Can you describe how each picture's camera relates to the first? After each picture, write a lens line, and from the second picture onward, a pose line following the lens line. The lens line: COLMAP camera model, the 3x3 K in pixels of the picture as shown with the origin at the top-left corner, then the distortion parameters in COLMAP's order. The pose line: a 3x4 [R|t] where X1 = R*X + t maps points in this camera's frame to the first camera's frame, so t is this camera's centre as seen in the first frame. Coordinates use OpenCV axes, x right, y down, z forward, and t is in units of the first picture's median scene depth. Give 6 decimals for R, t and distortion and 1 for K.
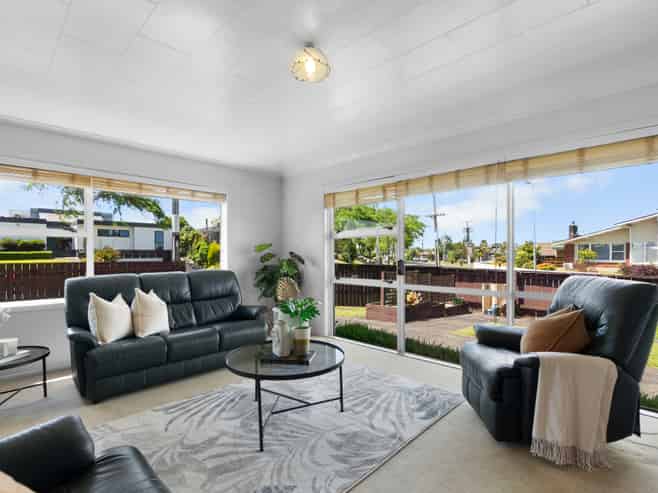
lens RADIAL K [[335.8, 0, 321.9], [0, 335.8, 245.7], [0, 0, 1]] dist [-0.000873, 0.000024]
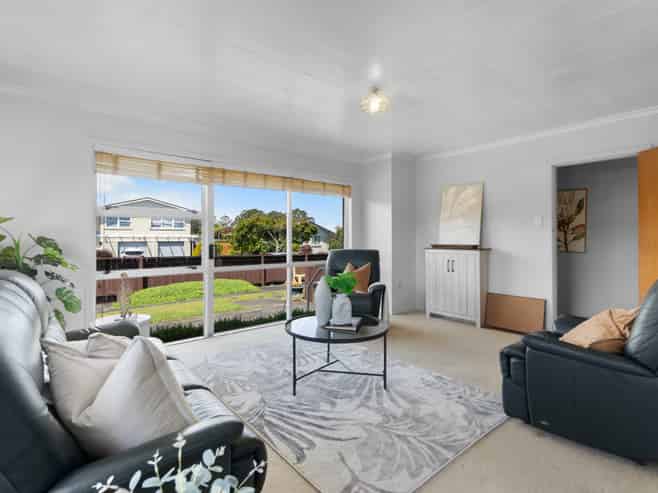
lens RADIAL K [[335.8, 0, 321.9], [0, 335.8, 245.7], [0, 0, 1]] dist [-0.000873, 0.000024]
pose [[0.102669, -0.013409, 0.994625, -1.078258], [-0.022012, 0.999634, 0.015749, 0.030303], [-0.994472, -0.023510, 0.102336, 0.814858]]
